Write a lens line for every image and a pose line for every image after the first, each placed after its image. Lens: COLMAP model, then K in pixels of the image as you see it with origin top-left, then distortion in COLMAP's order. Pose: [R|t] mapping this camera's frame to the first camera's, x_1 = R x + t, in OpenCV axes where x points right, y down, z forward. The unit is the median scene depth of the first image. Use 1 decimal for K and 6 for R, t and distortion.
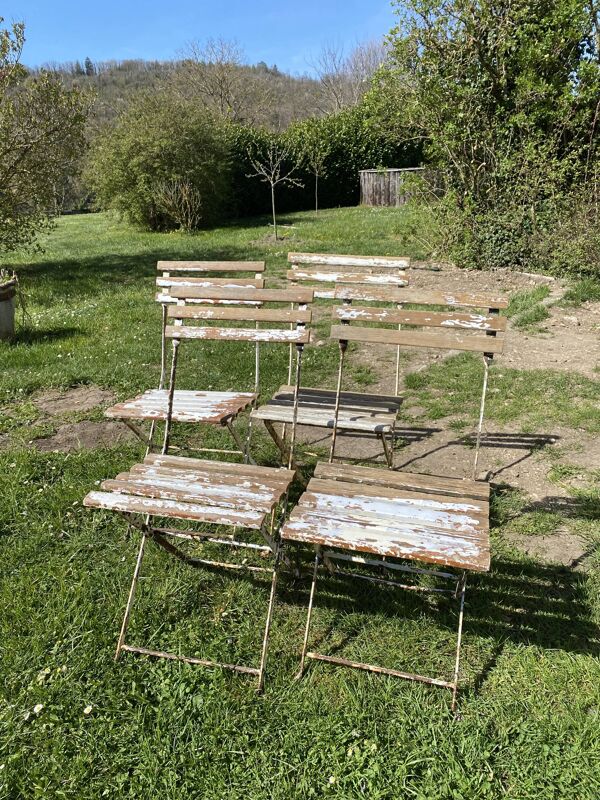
lens RADIAL K [[634.0, 0, 300.0], [0, 634.0, 400.0], [0, 0, 1]] dist [0.001765, 0.002769]
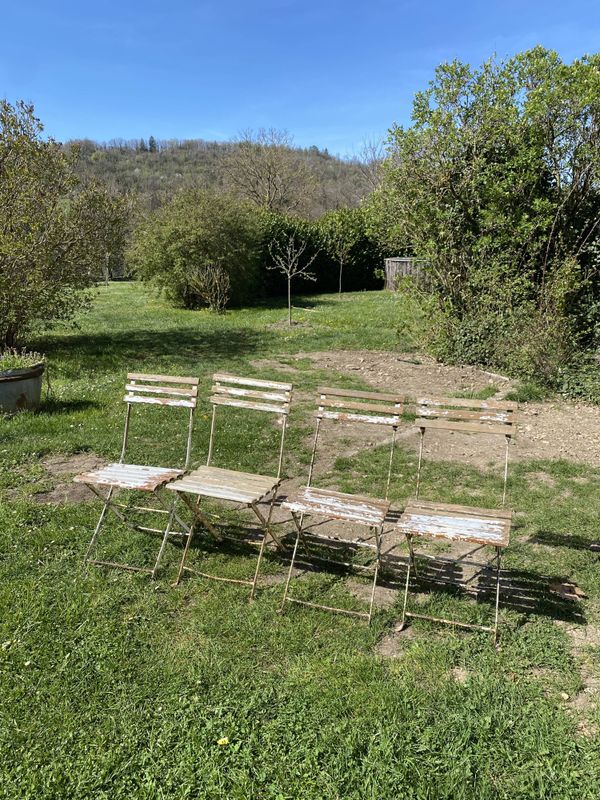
lens RADIAL K [[631.3, 0, 315.3], [0, 631.3, 400.3], [0, 0, 1]] dist [0.041850, -0.076223]
pose [[0.997830, 0.053726, -0.038067, 0.060505], [-0.057432, 0.992907, -0.104103, -0.008055], [0.032204, 0.106063, 0.993838, -0.094133]]
